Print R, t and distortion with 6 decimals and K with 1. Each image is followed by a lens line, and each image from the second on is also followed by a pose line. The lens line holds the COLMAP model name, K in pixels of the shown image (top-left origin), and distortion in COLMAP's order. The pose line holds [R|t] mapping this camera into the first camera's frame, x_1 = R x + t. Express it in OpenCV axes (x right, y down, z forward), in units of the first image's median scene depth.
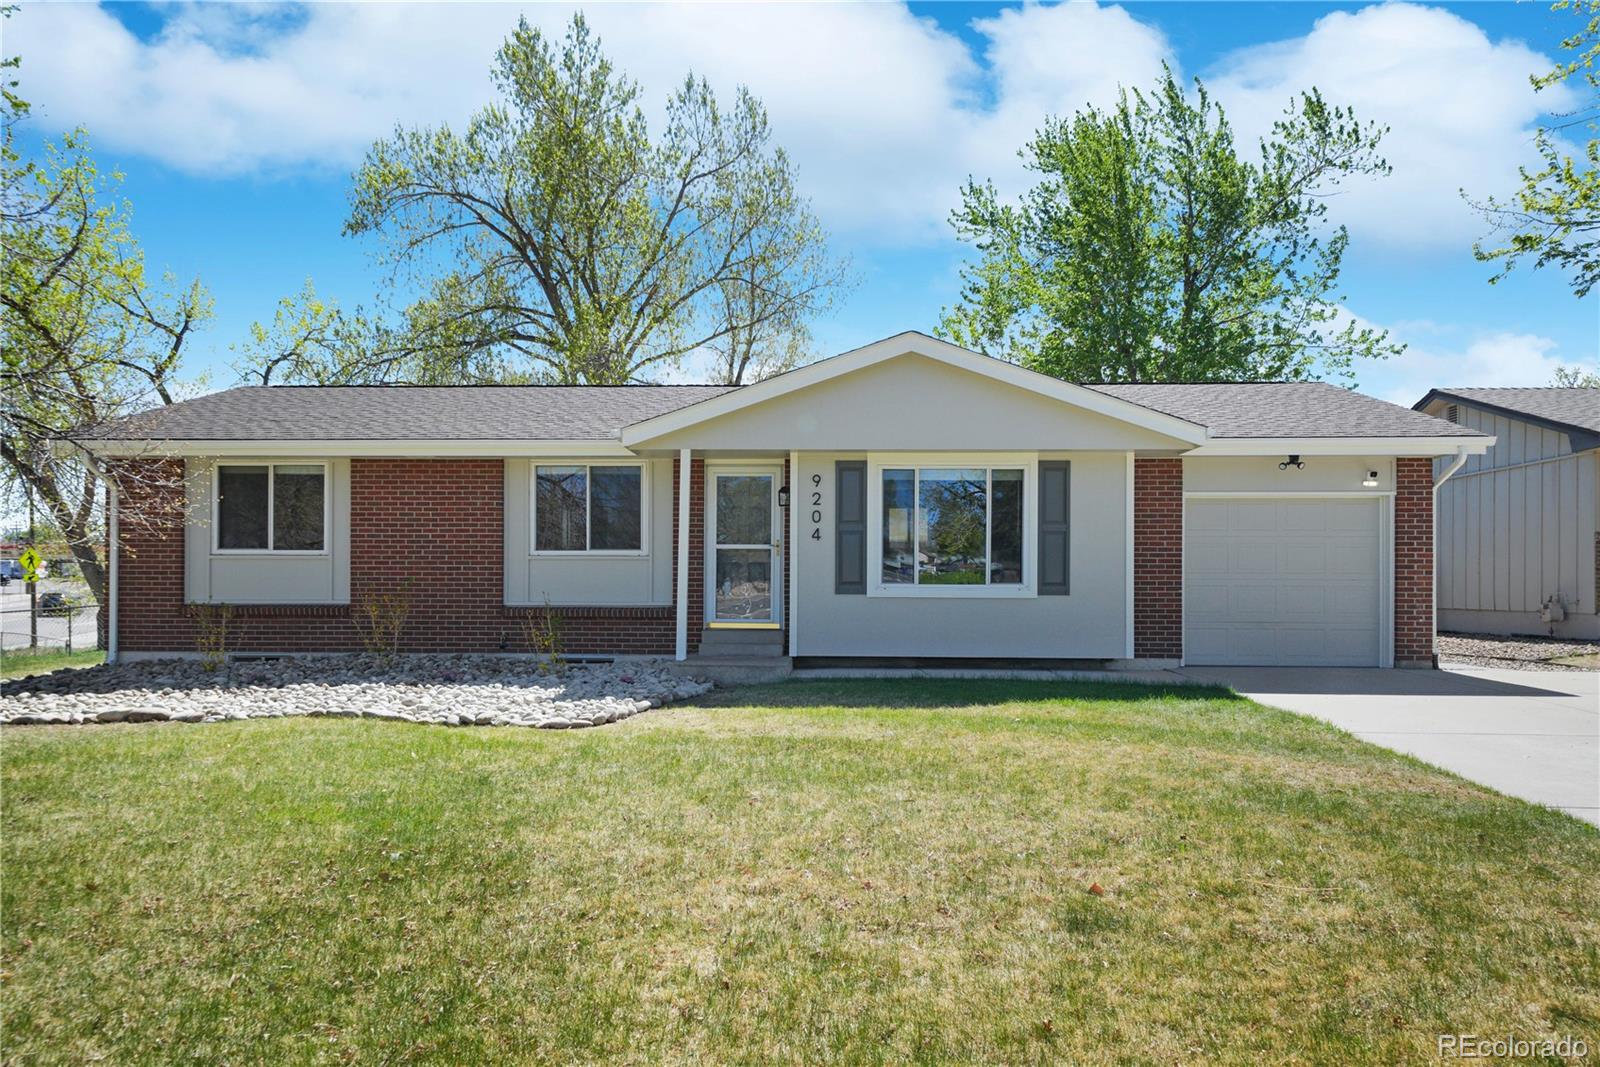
lens RADIAL K [[1057.8, 0, 794.4], [0, 1057.8, 574.1], [0, 0, 1]] dist [0.010530, 0.003696]
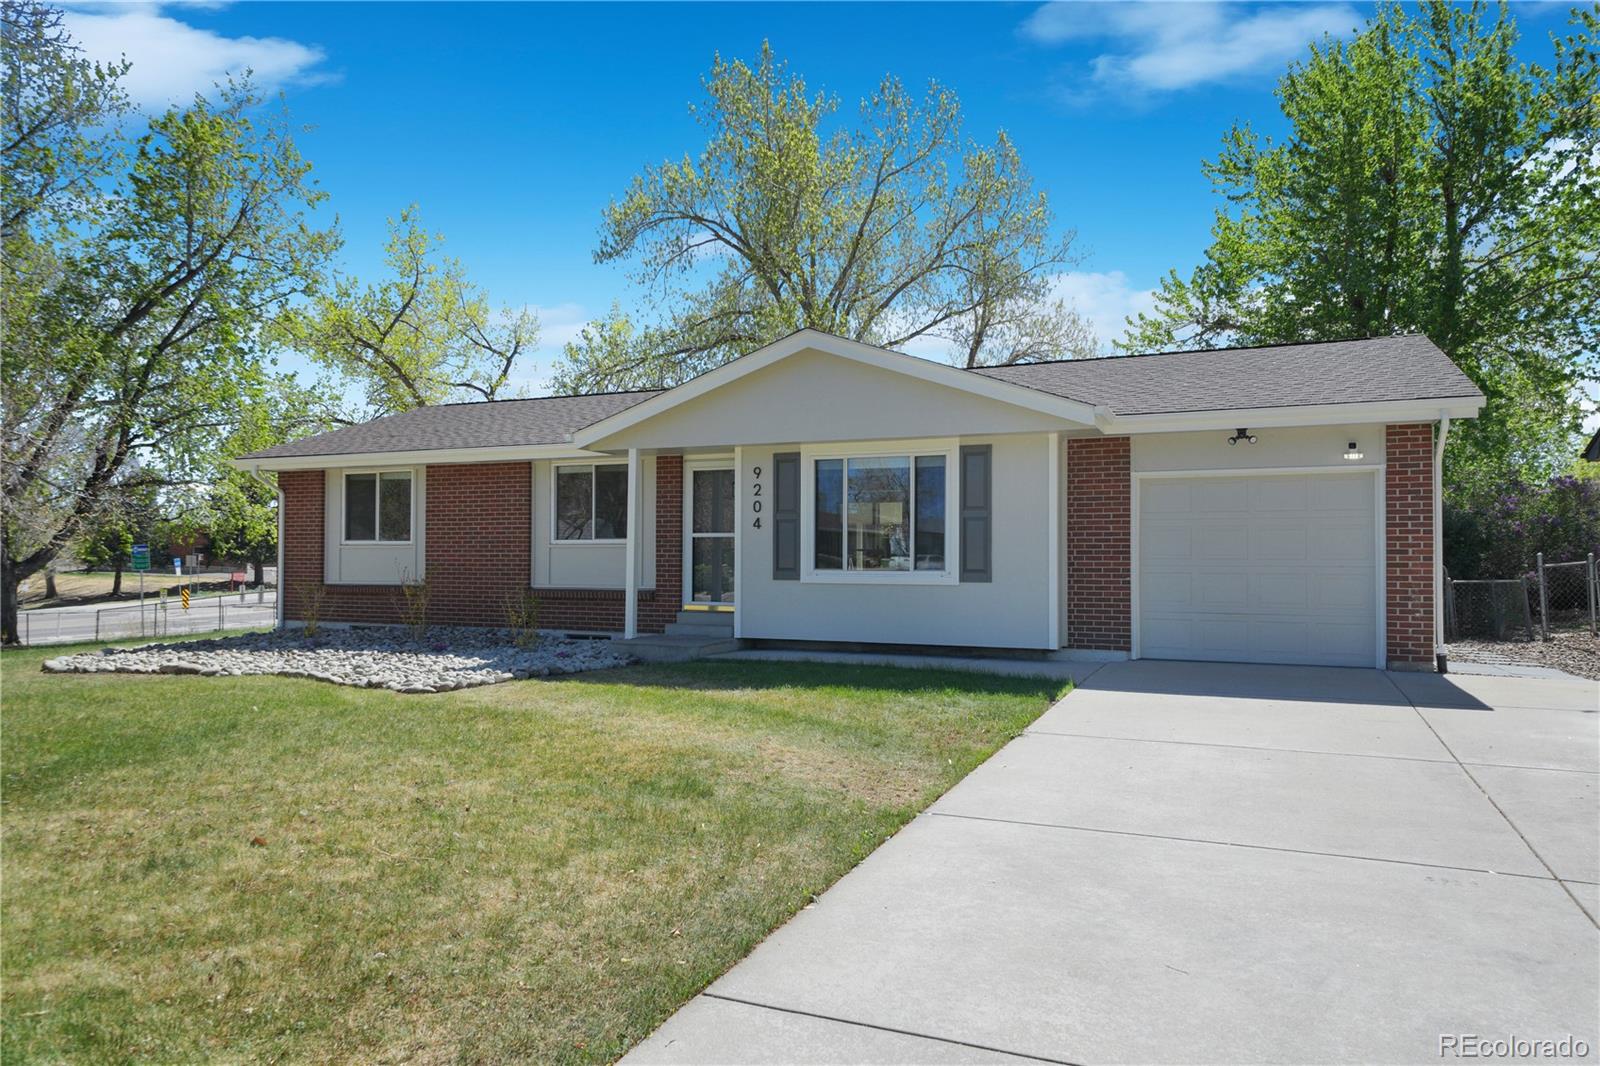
lens RADIAL K [[1039.2, 0, 800.0], [0, 1039.2, 533.0], [0, 0, 1]] dist [0.006597, 0.001362]
pose [[0.933979, -0.009828, -0.357192, 0.420094], [0.003484, 0.999825, -0.018401, -0.008194], [0.357310, 0.015941, 0.933850, 0.040570]]
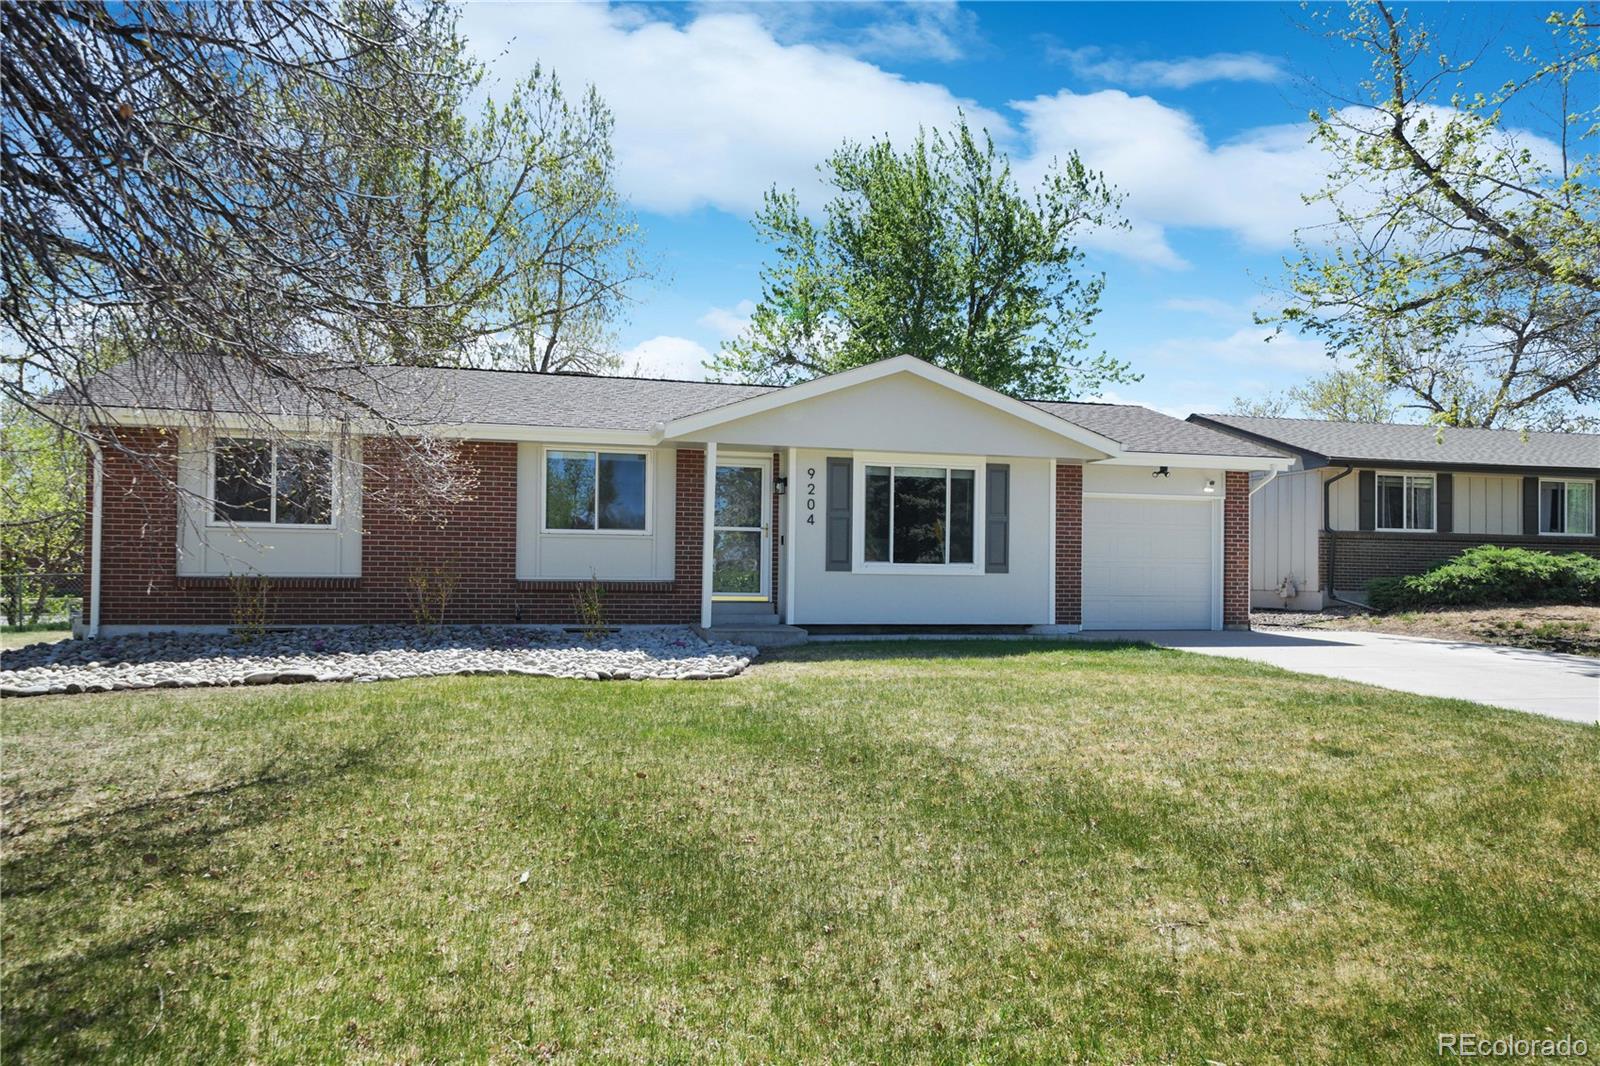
lens RADIAL K [[1075.6, 0, 806.4], [0, 1075.6, 558.4], [0, 0, 1]] dist [-0.006679, -0.000432]
pose [[0.956783, 0.010869, 0.290599, -0.317658], [-0.010091, 0.999940, -0.004176, 0.009909], [-0.290627, 0.001063, 0.956836, -0.127952]]
